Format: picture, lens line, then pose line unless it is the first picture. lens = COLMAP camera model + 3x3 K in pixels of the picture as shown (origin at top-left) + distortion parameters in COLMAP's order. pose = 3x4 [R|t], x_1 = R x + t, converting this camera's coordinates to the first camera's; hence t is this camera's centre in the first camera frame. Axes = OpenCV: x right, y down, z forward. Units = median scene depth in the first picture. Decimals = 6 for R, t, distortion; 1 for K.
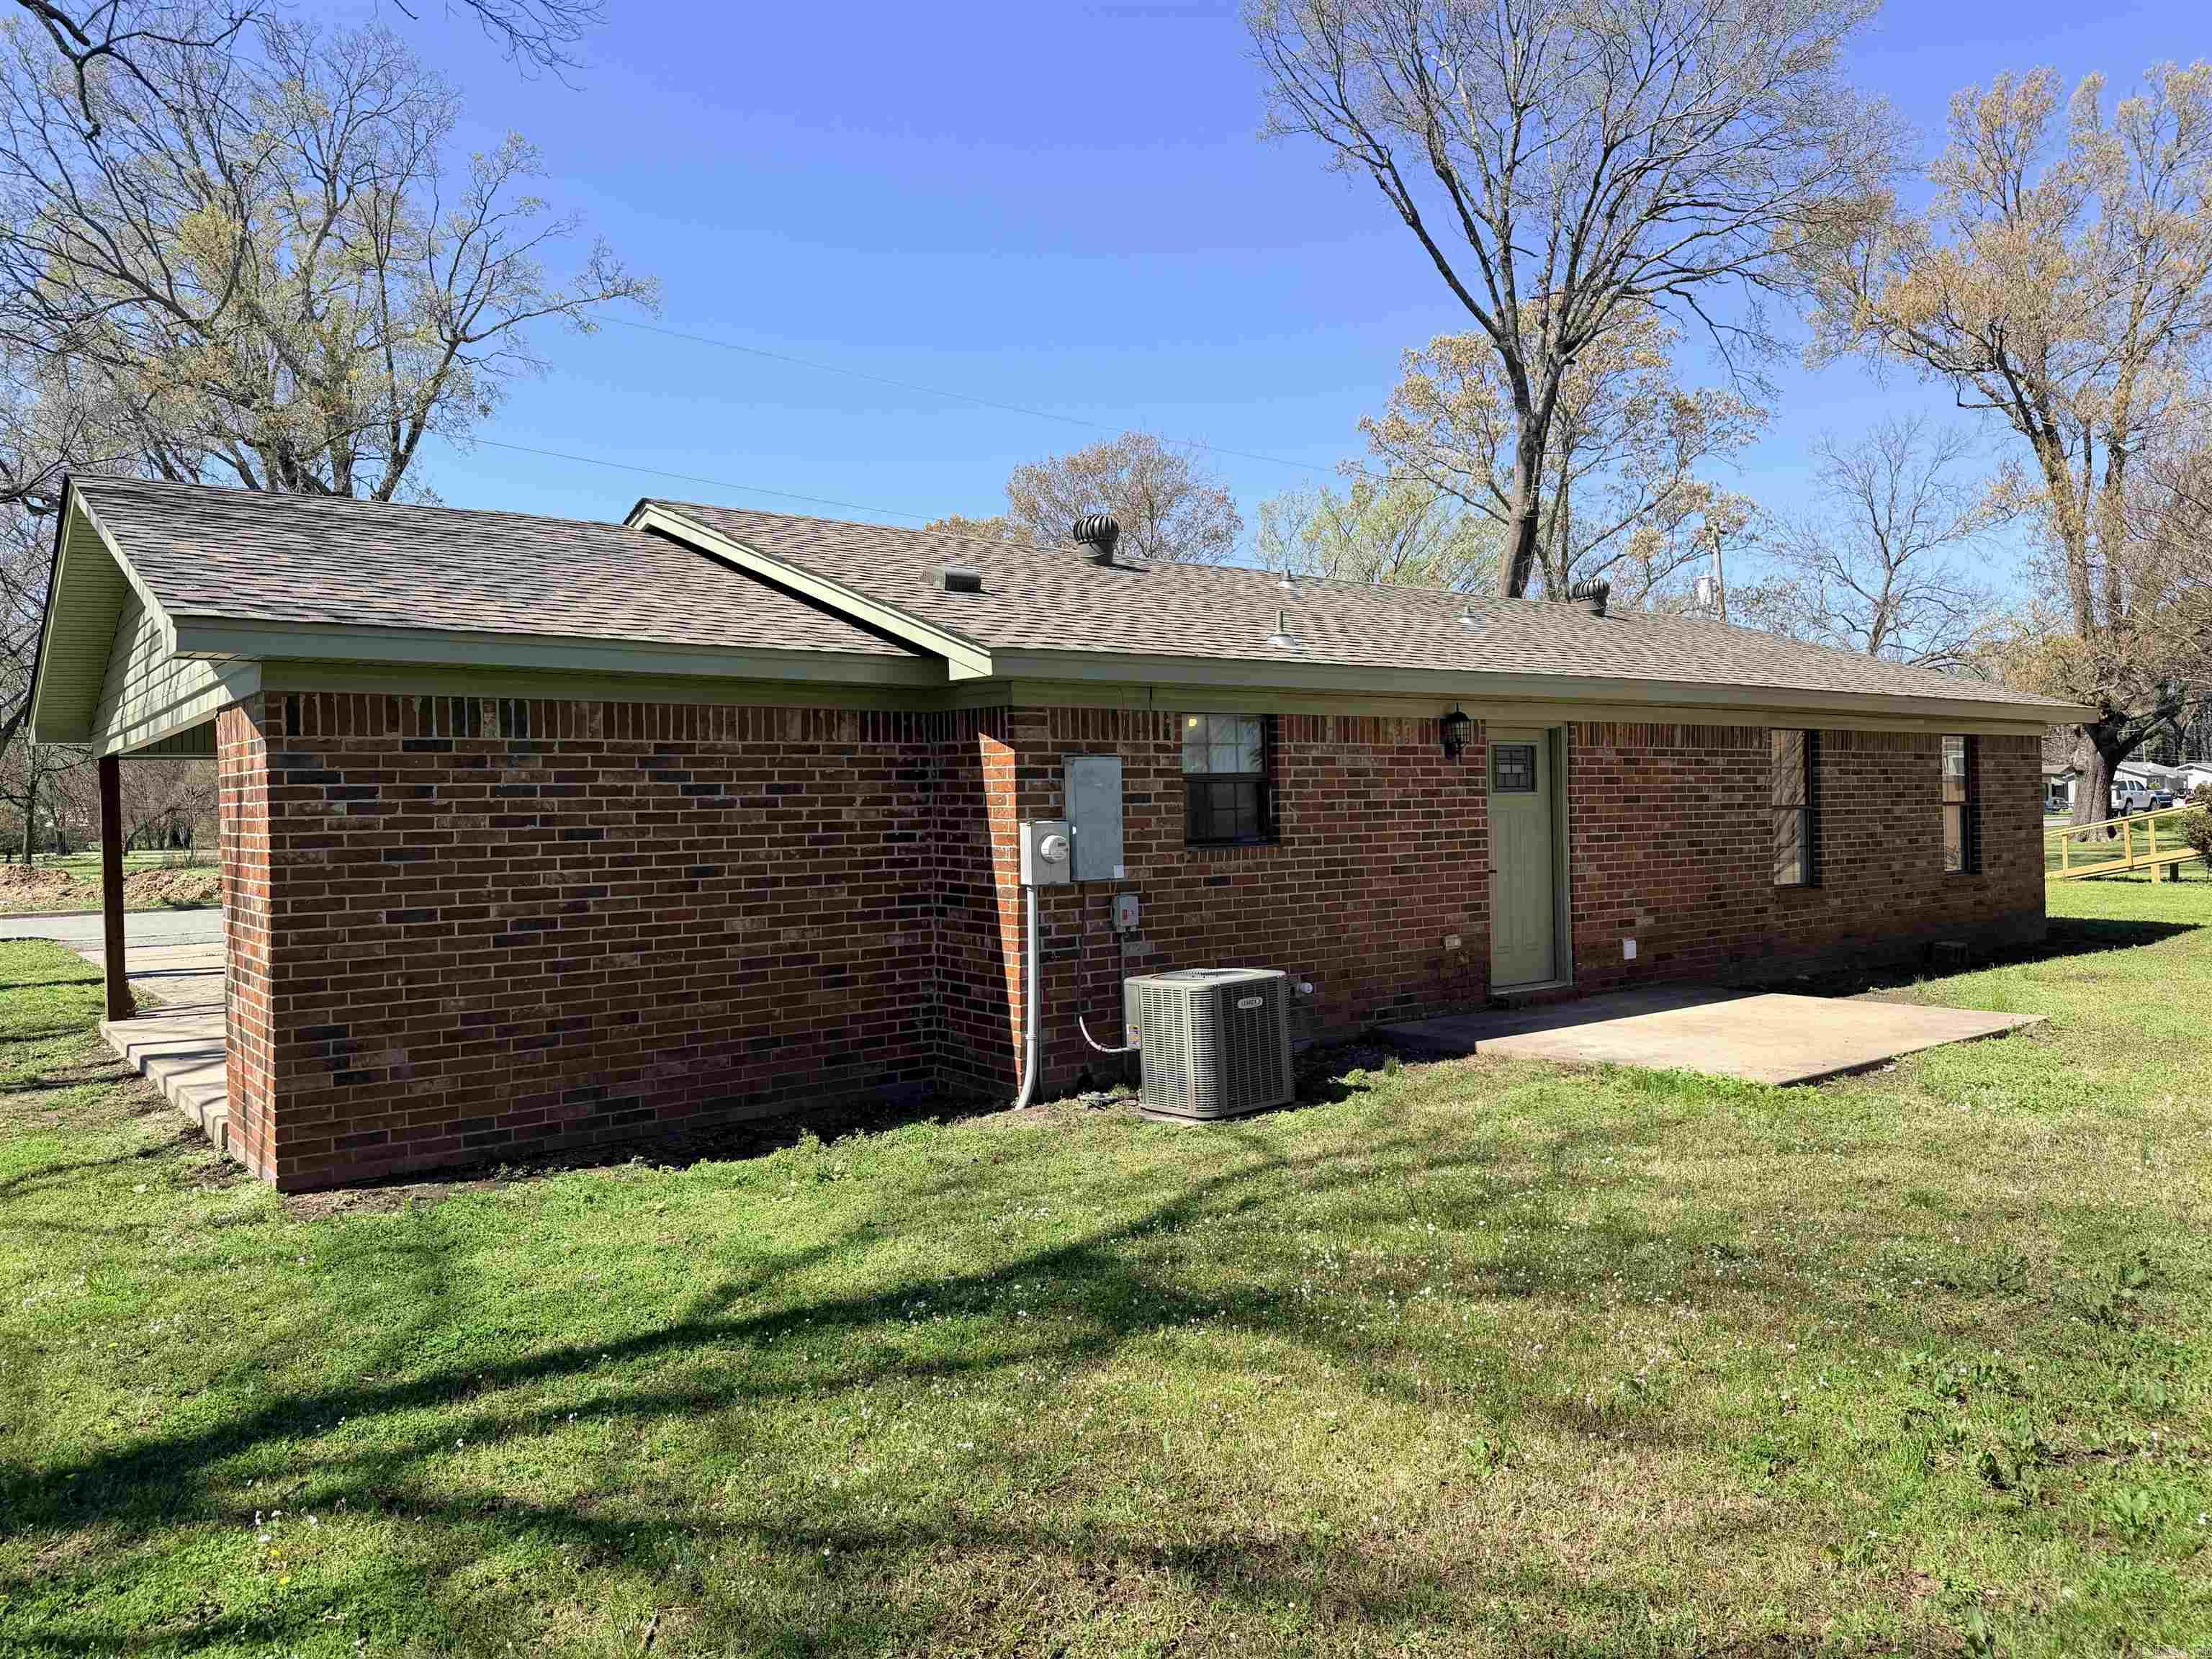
lens RADIAL K [[1551.1, 0, 1101.8], [0, 1551.1, 822.5], [0, 0, 1]] dist [0.056125, -0.072568]
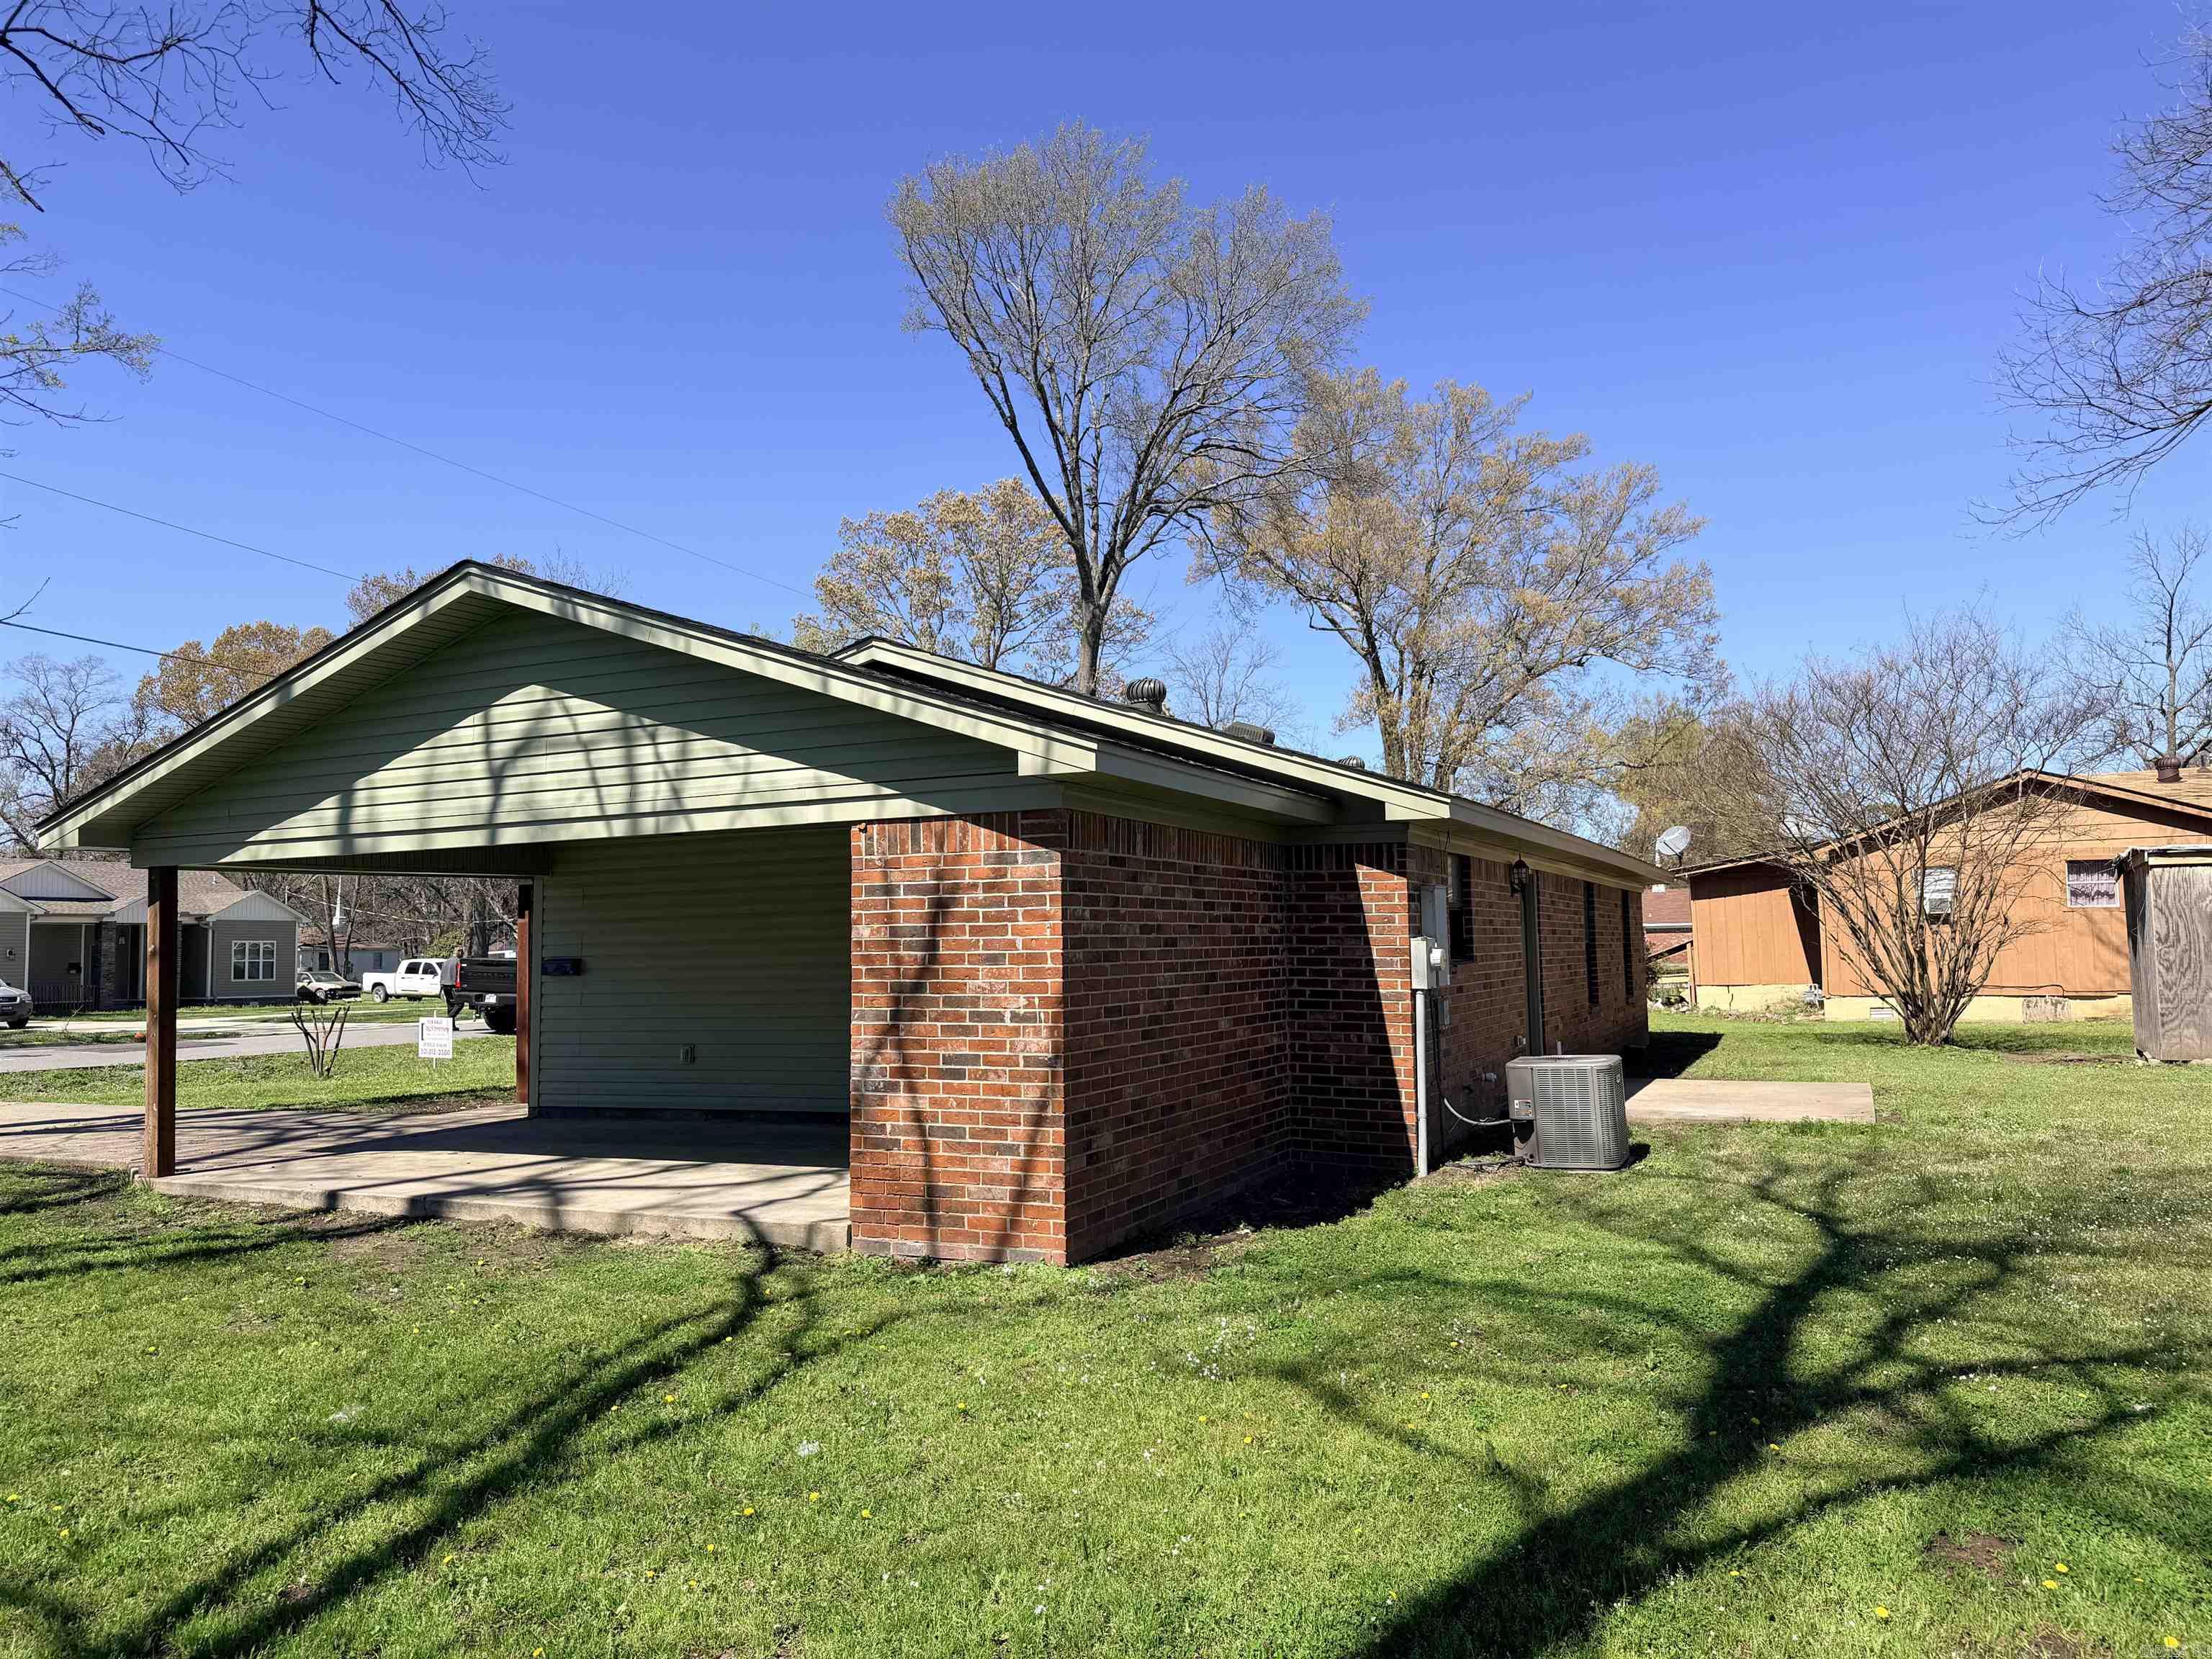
lens RADIAL K [[1551.1, 0, 1127.1], [0, 1551.1, 830.5], [0, 0, 1]] dist [0.056125, -0.072568]
pose [[0.891936, 0.042555, 0.450154, -0.793515], [-0.000049, 0.995571, -0.094017, 0.030377], [-0.452161, 0.083835, 0.887988, 0.005281]]
